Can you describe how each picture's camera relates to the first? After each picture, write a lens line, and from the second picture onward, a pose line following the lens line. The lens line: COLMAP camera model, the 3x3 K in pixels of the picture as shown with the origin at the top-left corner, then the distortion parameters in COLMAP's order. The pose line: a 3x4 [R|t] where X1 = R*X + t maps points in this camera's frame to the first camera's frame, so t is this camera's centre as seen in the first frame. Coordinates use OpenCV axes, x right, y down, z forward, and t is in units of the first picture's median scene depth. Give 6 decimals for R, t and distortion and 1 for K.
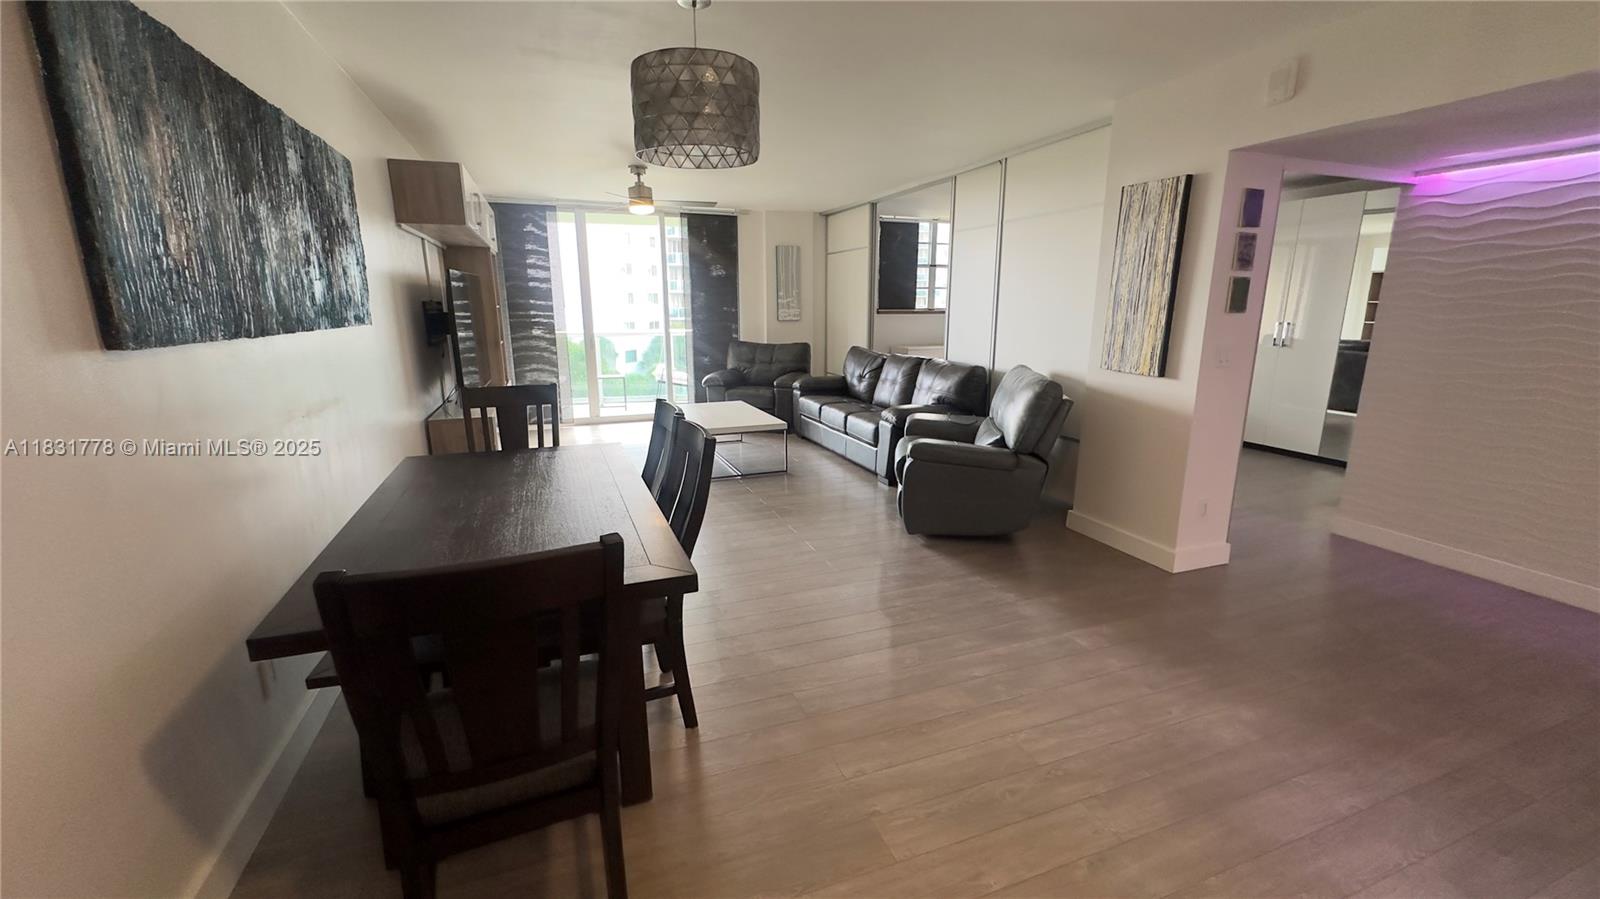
lens RADIAL K [[642.2, 0, 795.5], [0, 642.2, 448.0], [0, 0, 1]] dist [-0.001673, -0.000582]
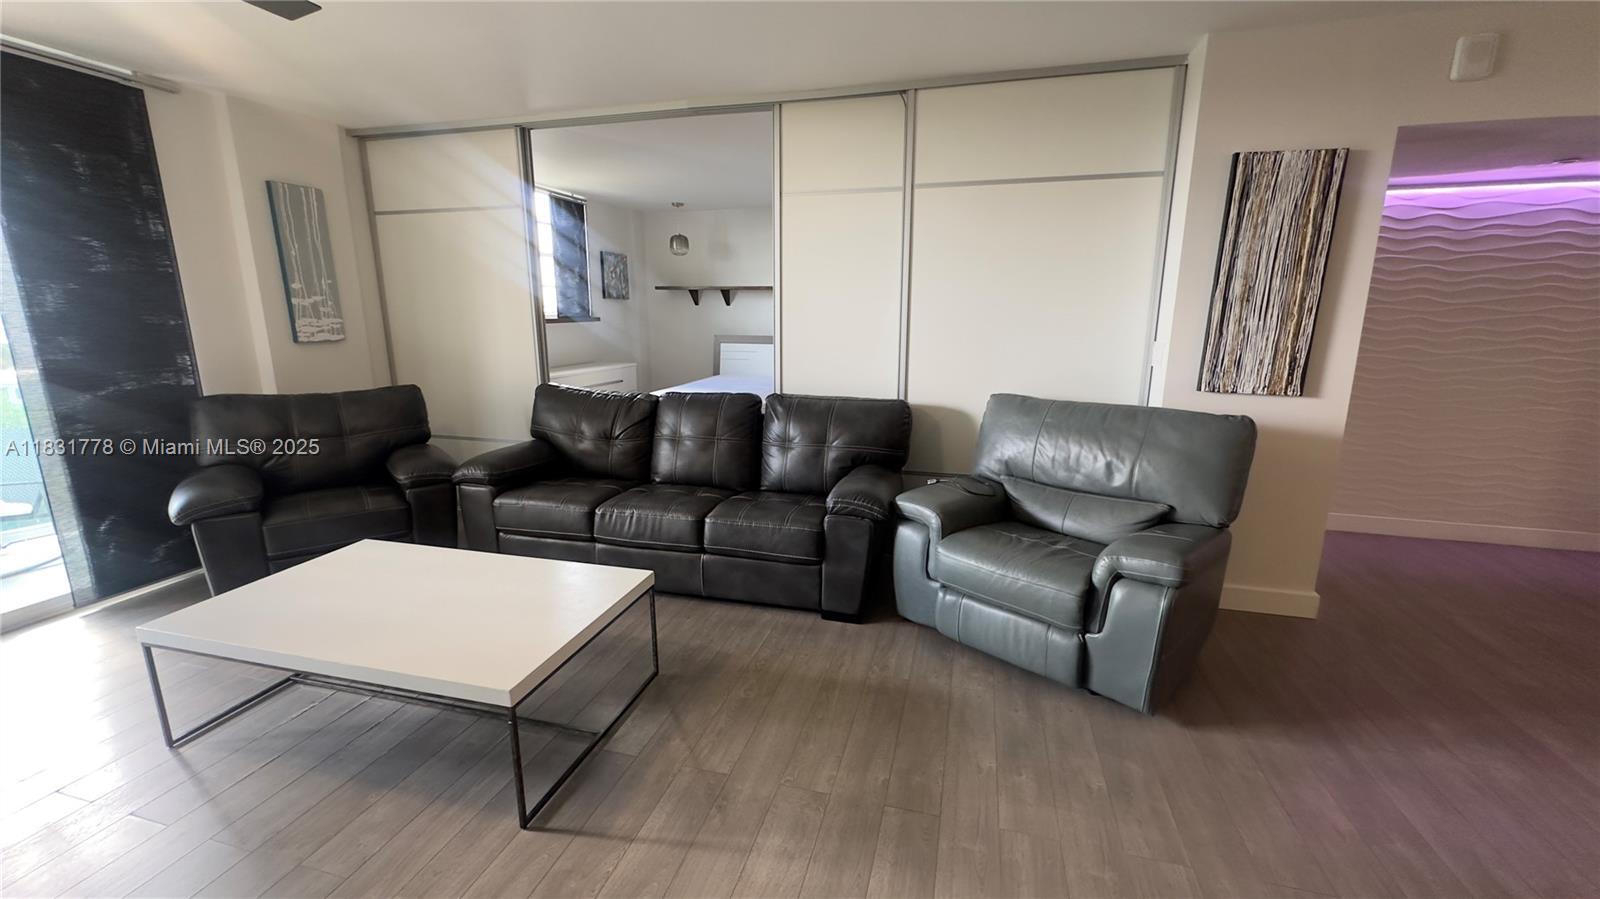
lens RADIAL K [[642.2, 0, 804.3], [0, 642.2, 453.6], [0, 0, 1]] dist [-0.001673, -0.000582]
pose [[0.586627, -0.172442, 0.791285, -0.244485], [0.175865, 0.980877, 0.083379, -0.115101], [-0.790531, 0.090247, 0.605736, 0.532236]]
